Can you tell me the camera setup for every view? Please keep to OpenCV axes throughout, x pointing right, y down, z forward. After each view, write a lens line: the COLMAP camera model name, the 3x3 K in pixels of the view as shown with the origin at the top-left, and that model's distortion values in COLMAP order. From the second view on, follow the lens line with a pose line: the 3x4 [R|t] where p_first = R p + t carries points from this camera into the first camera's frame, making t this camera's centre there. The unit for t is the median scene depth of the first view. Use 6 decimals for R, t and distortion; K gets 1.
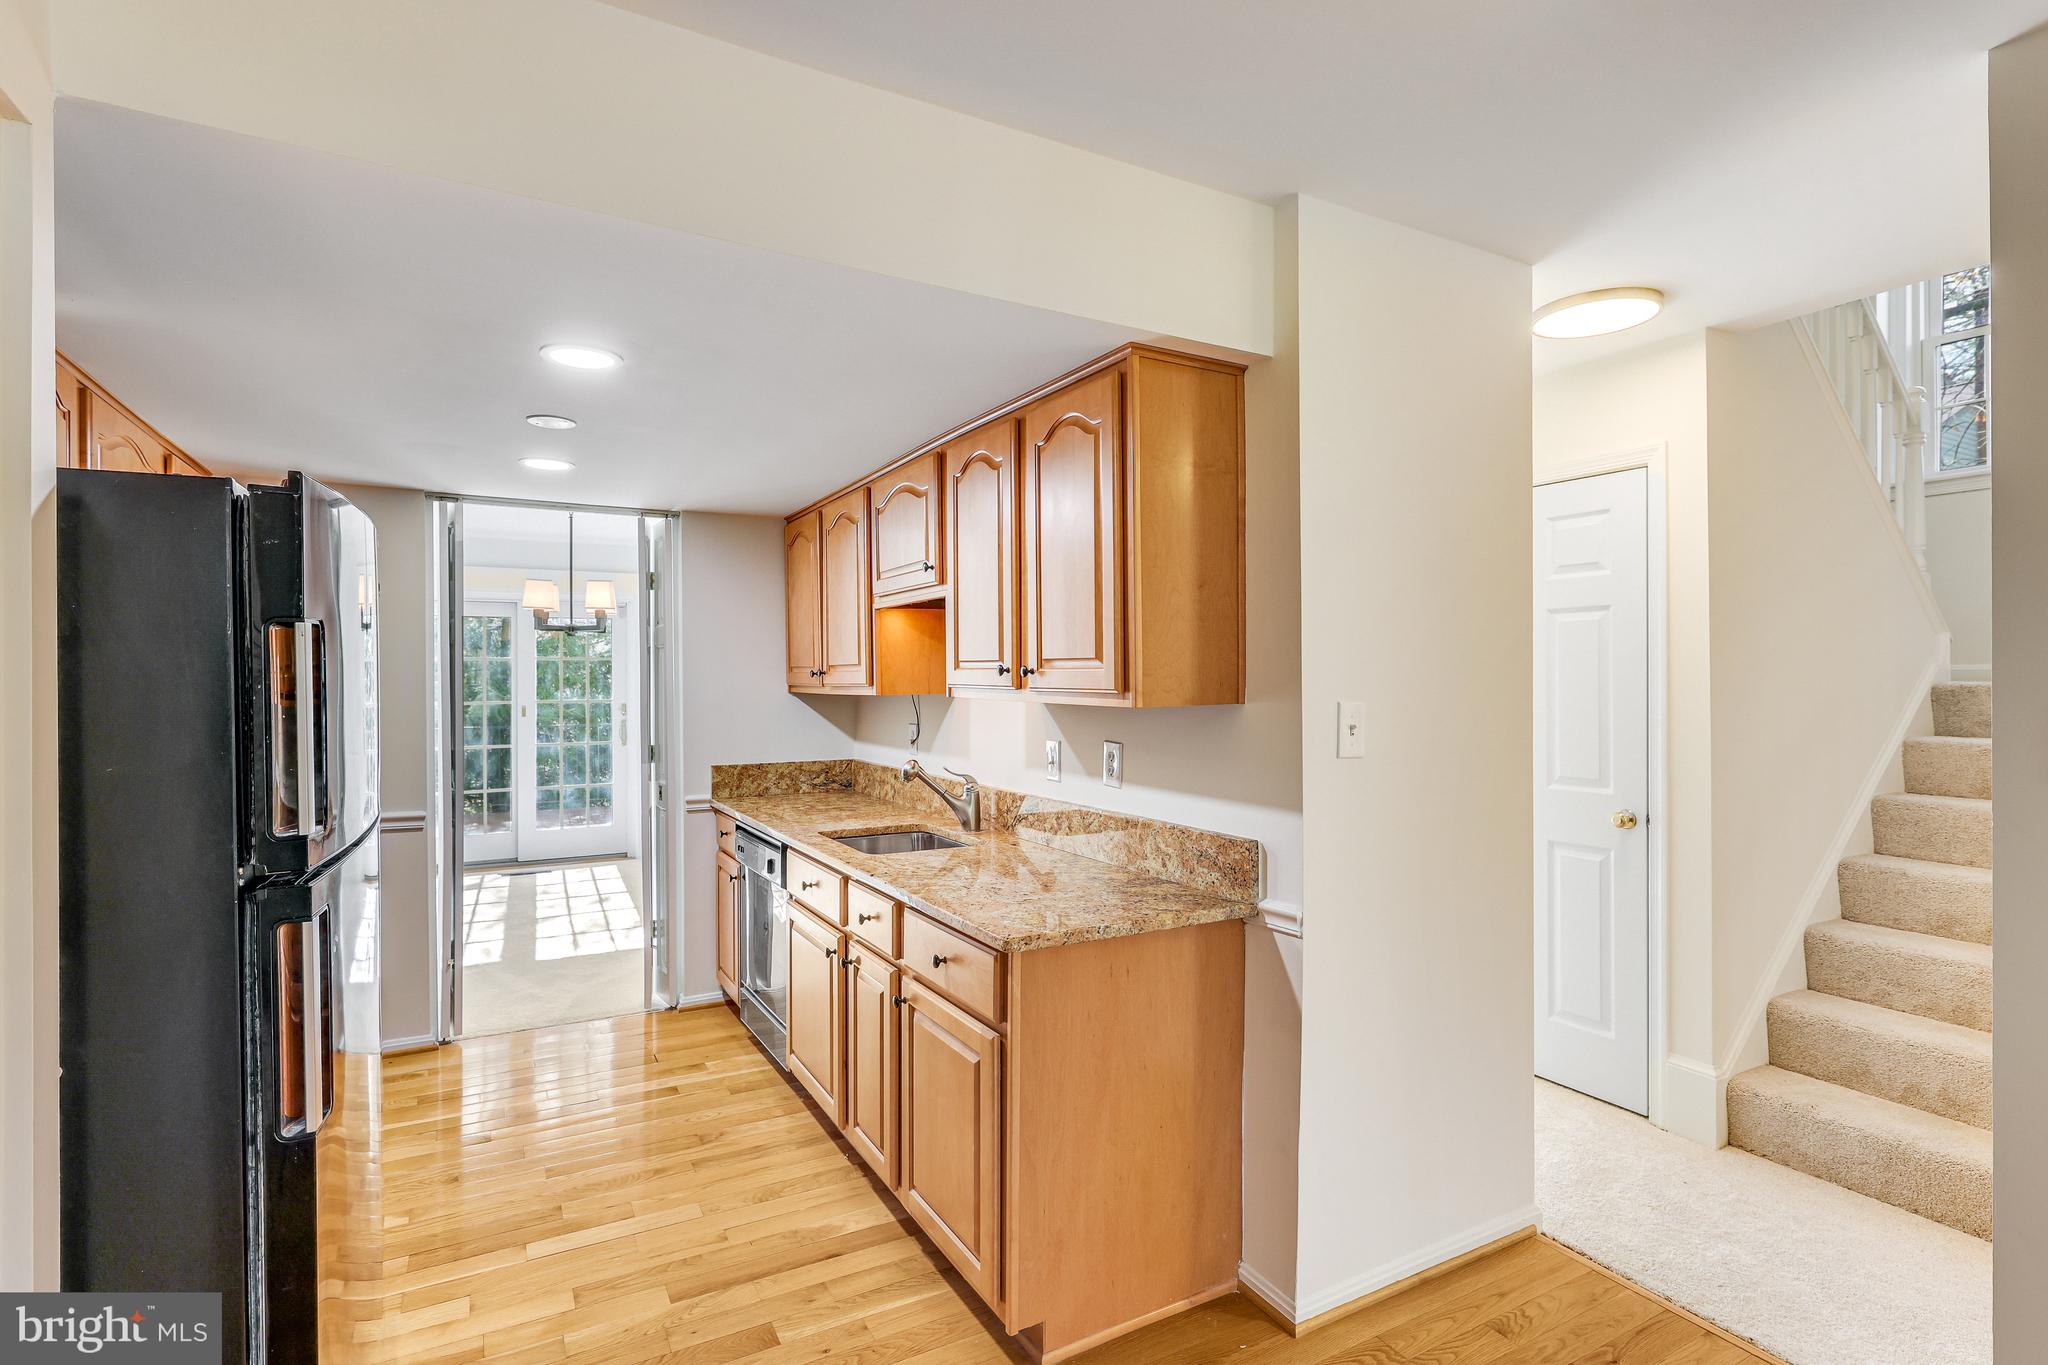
lens RADIAL K [[988.8, 0, 1022.2], [0, 988.8, 676.0], [0, 0, 1]] dist [0.002554, 0.000259]
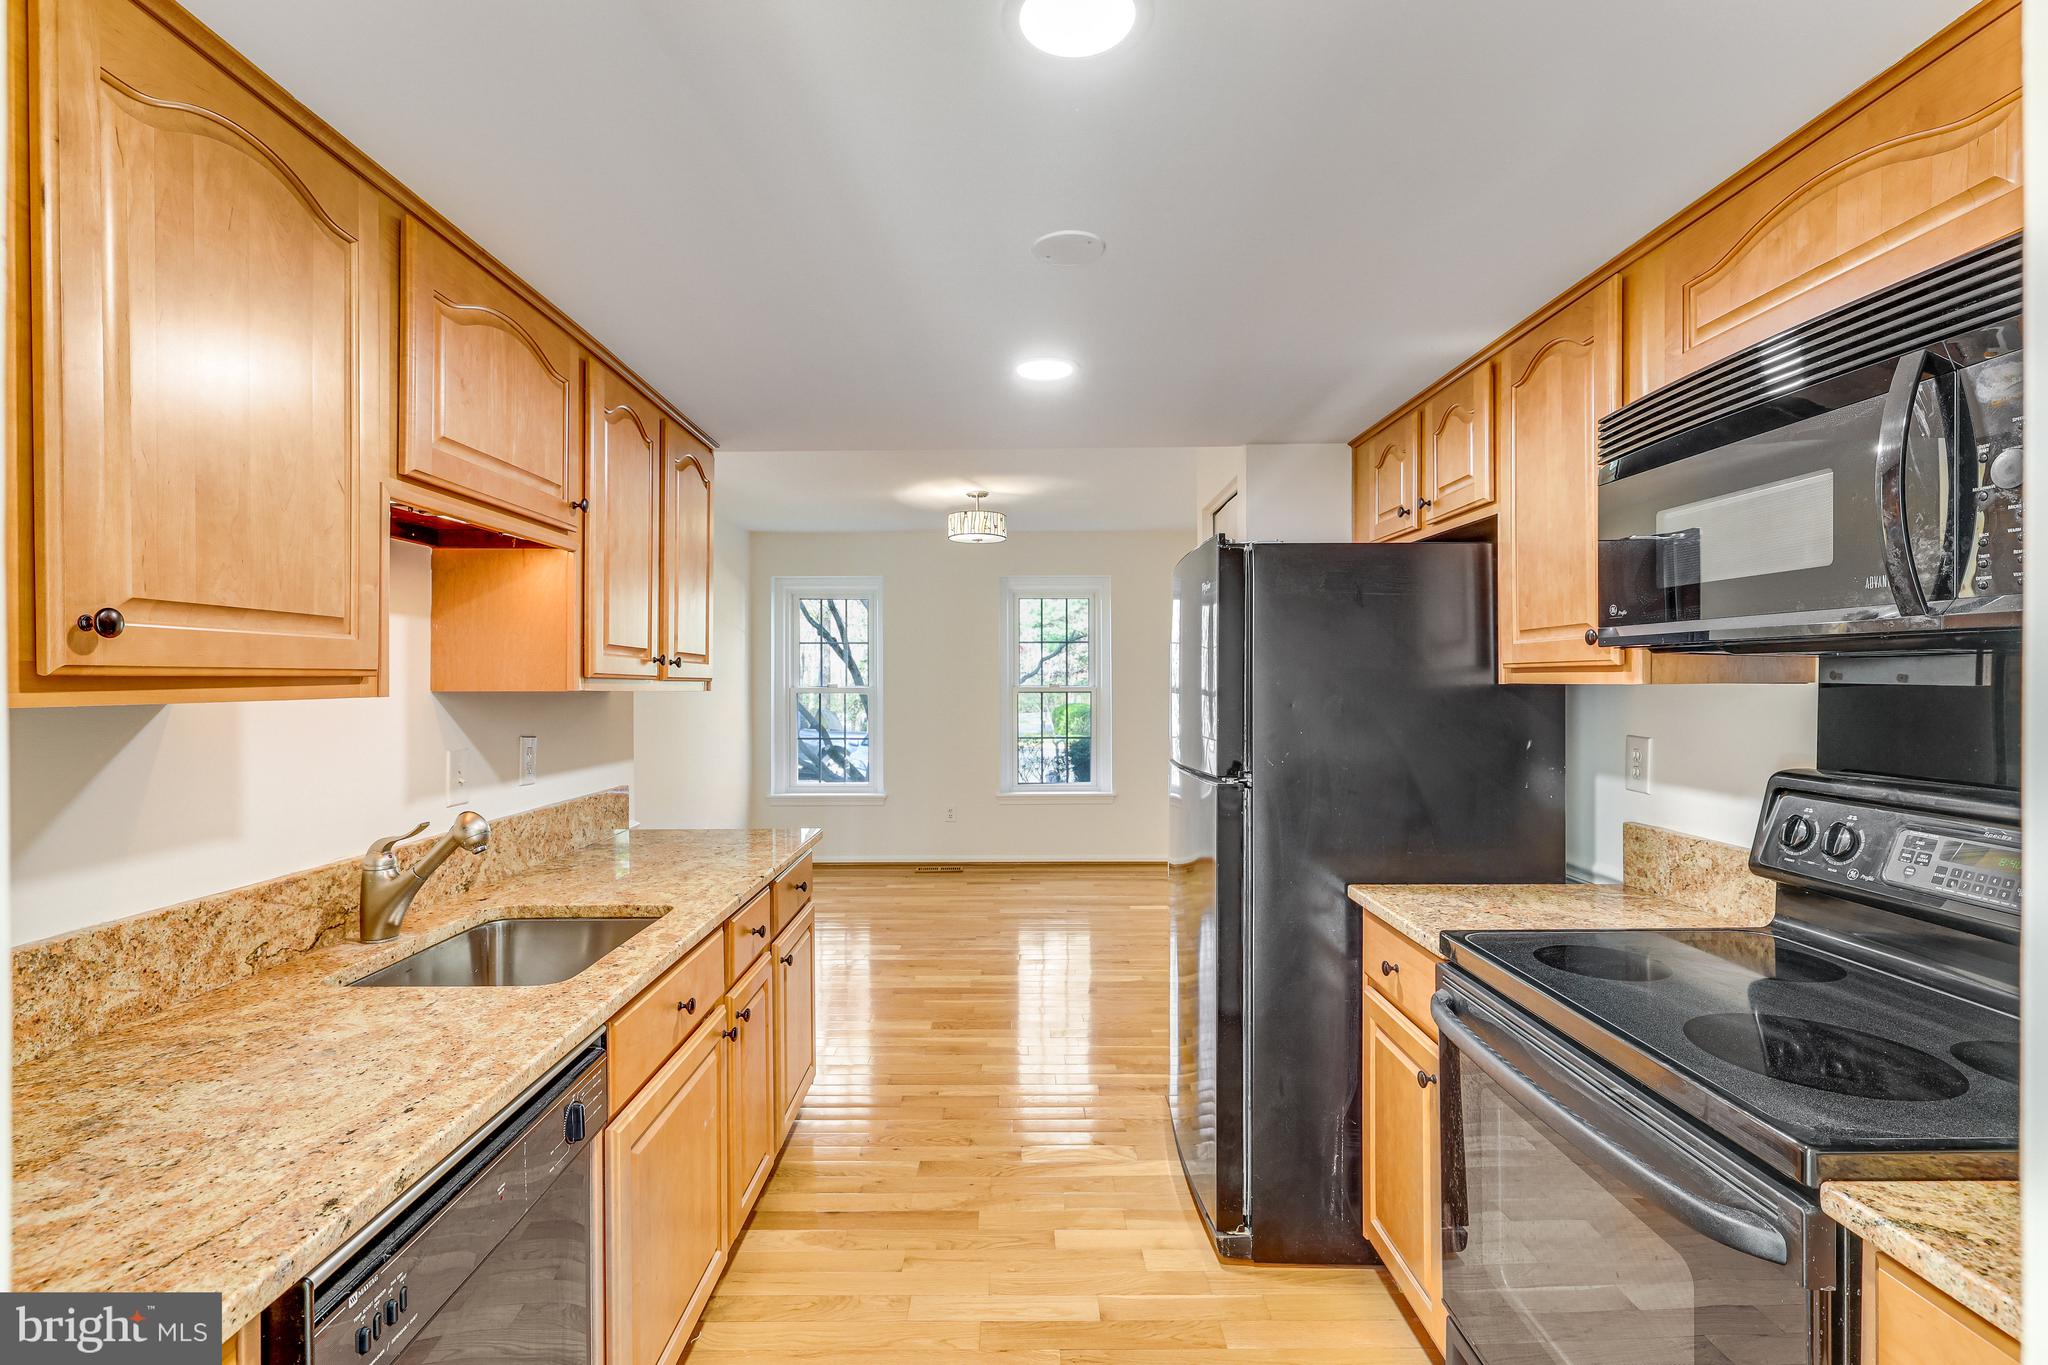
lens RADIAL K [[988.8, 0, 1022.2], [0, 988.8, 676.0], [0, 0, 1]] dist [0.002554, 0.000259]
pose [[-0.874259, 0.006128, 0.485422, -0.652886], [0.002233, 0.999961, -0.008603, 0.015261], [-0.485455, -0.006437, -0.874238, 1.347458]]
